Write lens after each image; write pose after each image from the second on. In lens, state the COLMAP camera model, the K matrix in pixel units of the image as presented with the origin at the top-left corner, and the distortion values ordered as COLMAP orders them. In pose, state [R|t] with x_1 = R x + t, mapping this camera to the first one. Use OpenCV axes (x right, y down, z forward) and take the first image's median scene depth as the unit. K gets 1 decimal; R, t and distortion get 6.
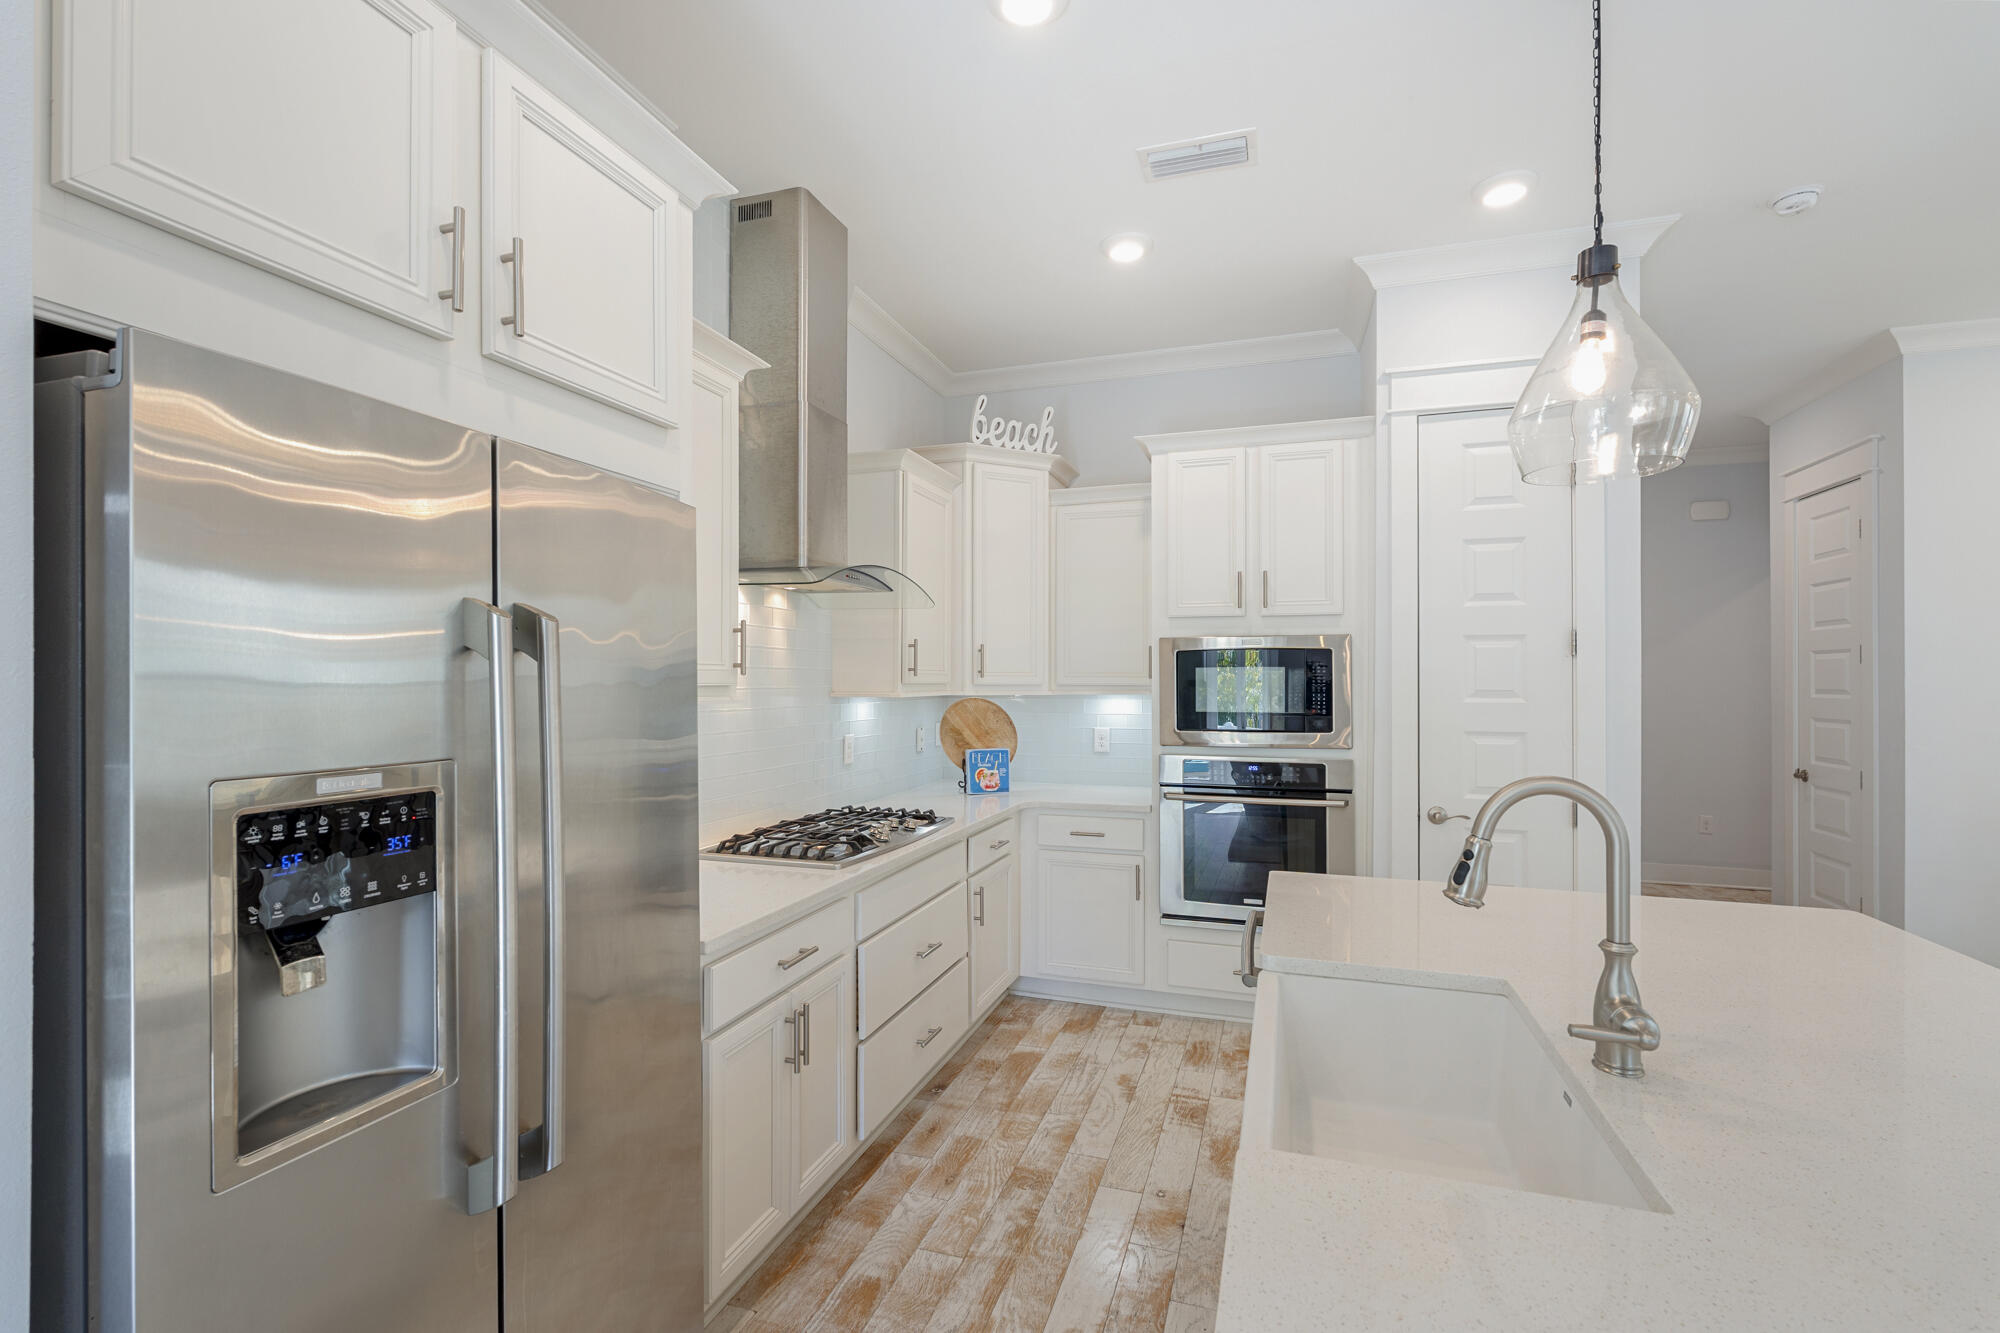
lens RADIAL K [[886.9, 0, 999.4], [0, 886.9, 672.6], [0, 0, 1]] dist [-0.000481, 0.000495]
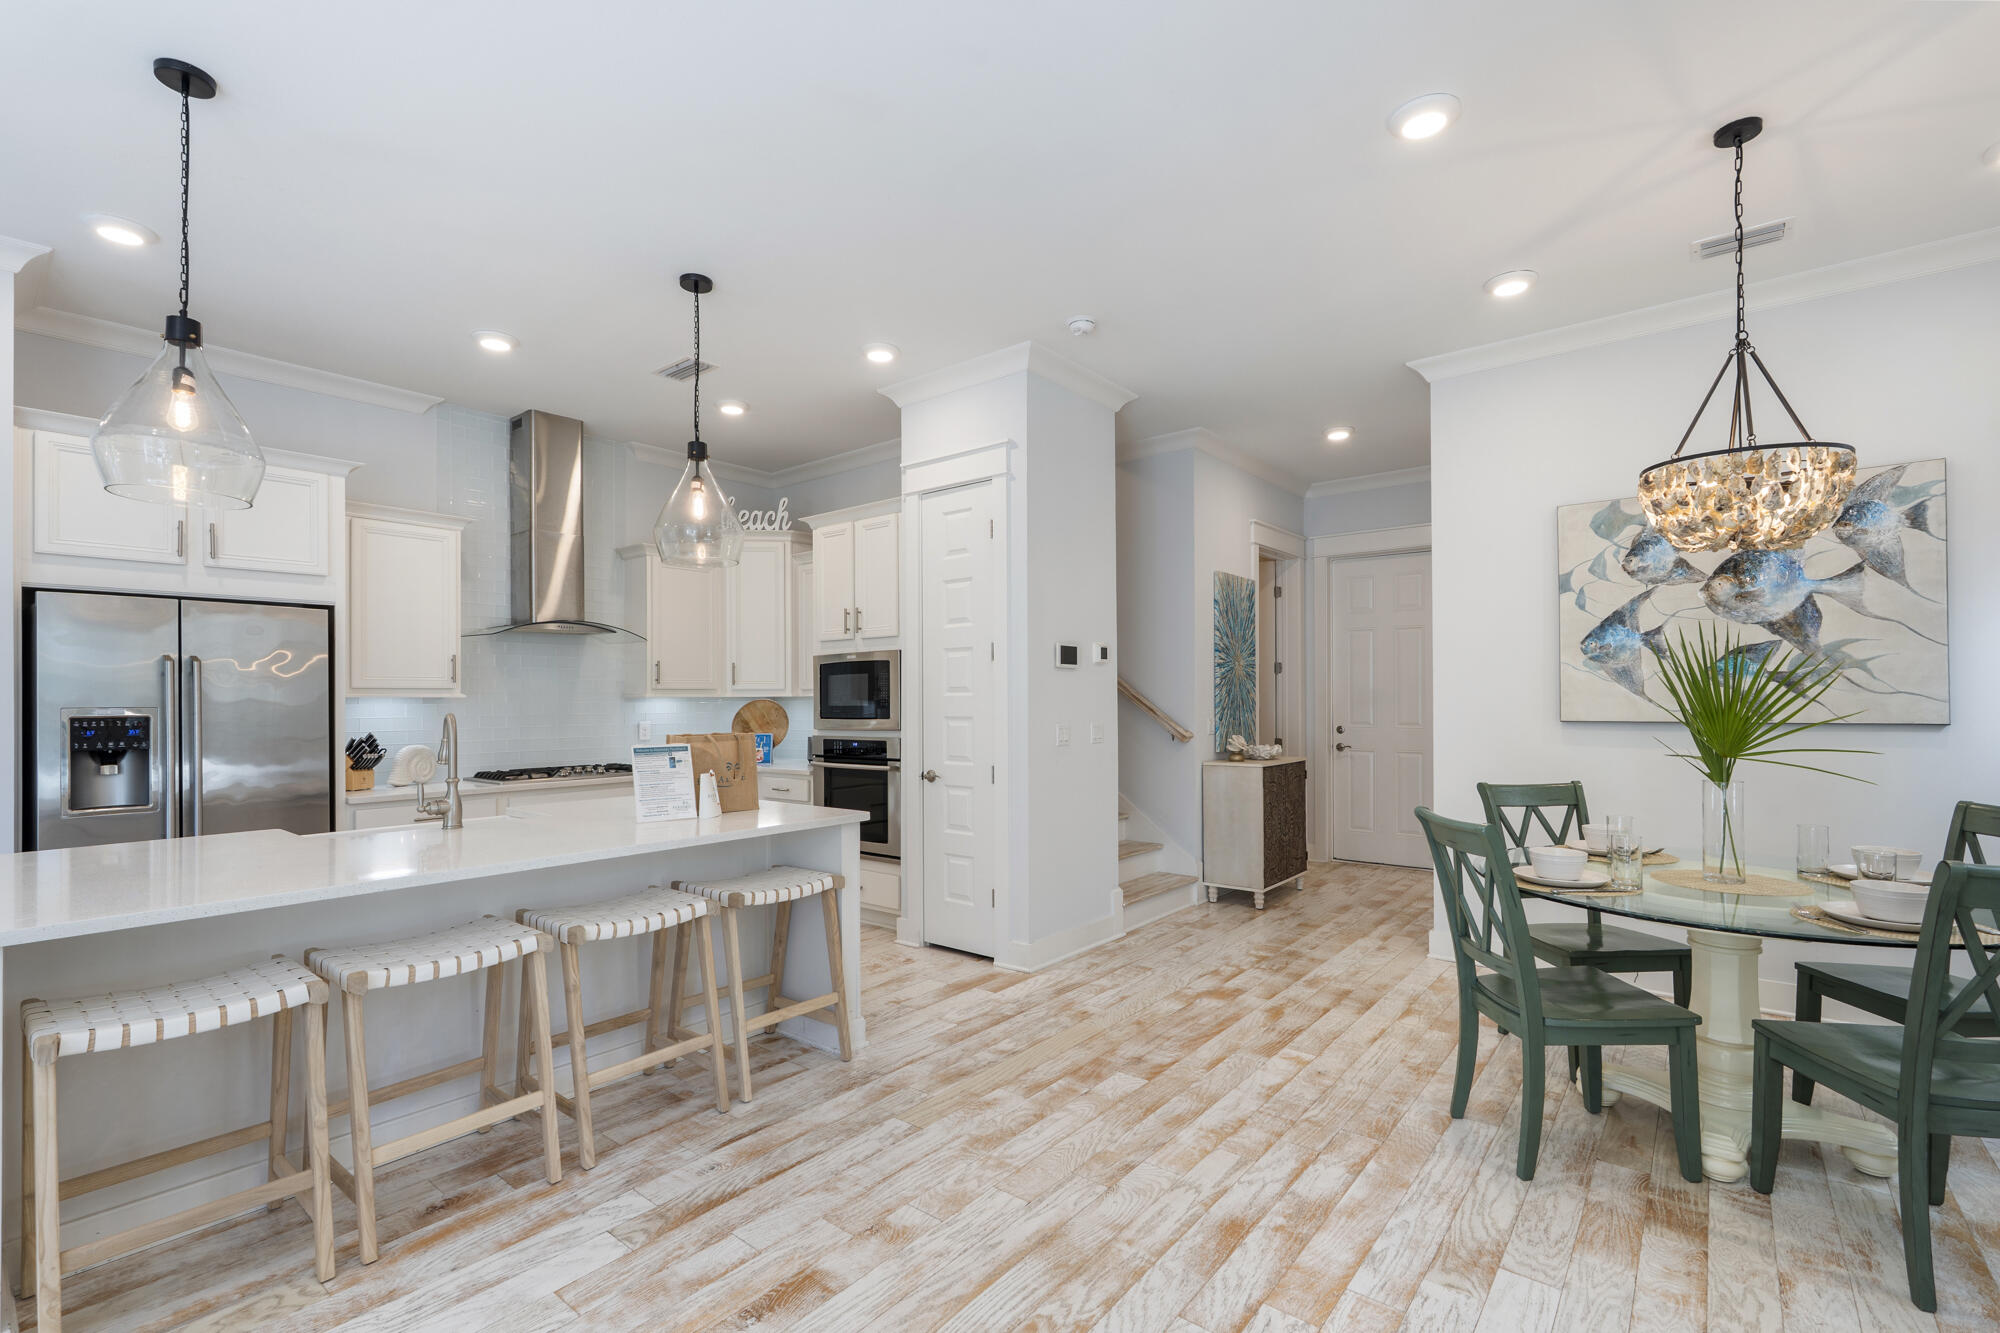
lens RADIAL K [[886.9, 0, 999.5], [0, 886.9, 703.1], [0, 0, 1]] dist [-0.000481, 0.000495]
pose [[0.933519, -0.008320, -0.358433, 1.037705], [0.013414, 0.999841, 0.011729, 0.027316], [0.358278, -0.015757, 0.933482, -0.269284]]
